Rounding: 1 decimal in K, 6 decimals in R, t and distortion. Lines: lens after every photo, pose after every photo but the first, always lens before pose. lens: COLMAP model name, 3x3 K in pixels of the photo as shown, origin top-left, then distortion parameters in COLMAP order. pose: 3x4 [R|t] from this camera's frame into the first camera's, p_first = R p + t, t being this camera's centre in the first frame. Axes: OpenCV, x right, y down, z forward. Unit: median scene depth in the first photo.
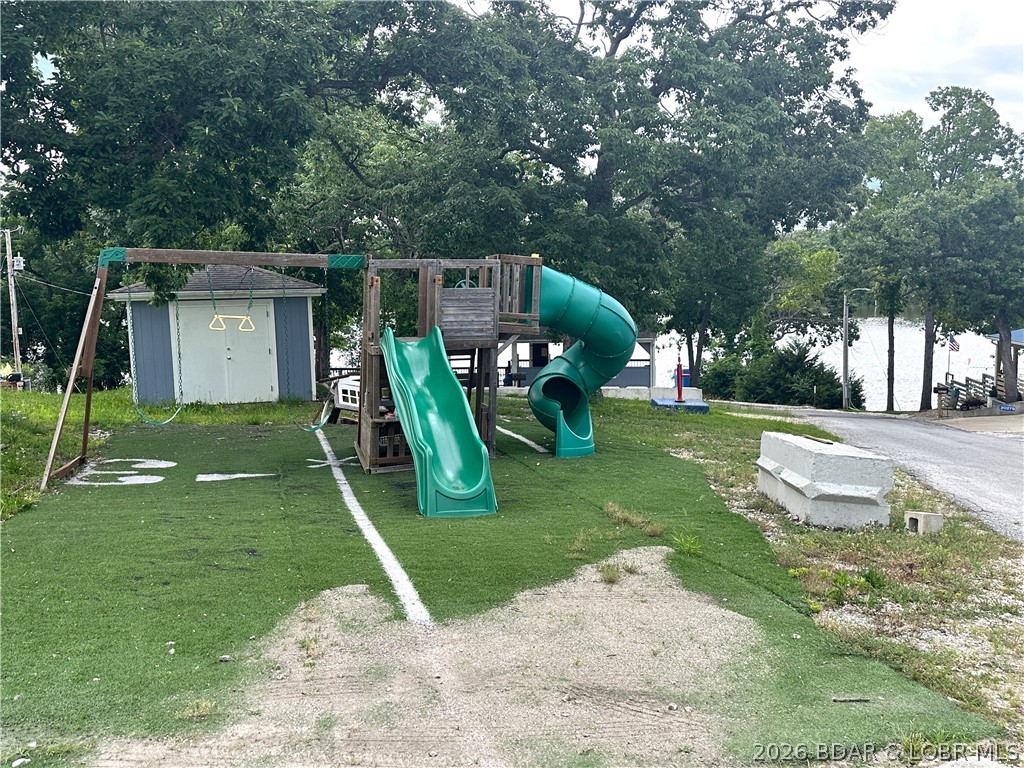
lens RADIAL K [[951.5, 0, 512.0], [0, 951.5, 384.0], [0, 0, 1]] dist [0.100741, -0.002072]
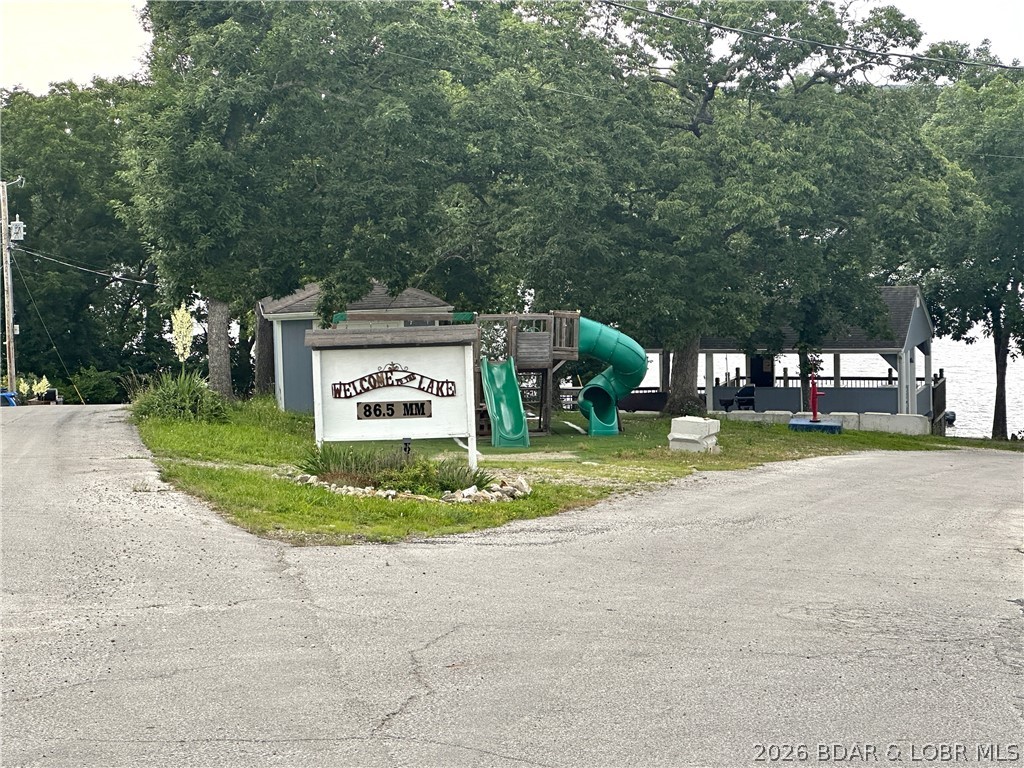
lens RADIAL K [[2386.8, 0, 512.0], [0, 2386.8, 384.0], [0, 0, 1]] dist [0.003187, 0.053990]
pose [[0.986029, 0.010682, -0.166230, 0.576834], [-0.014569, 0.999648, -0.022183, 0.078568], [0.165935, 0.024294, 0.985837, -2.949630]]
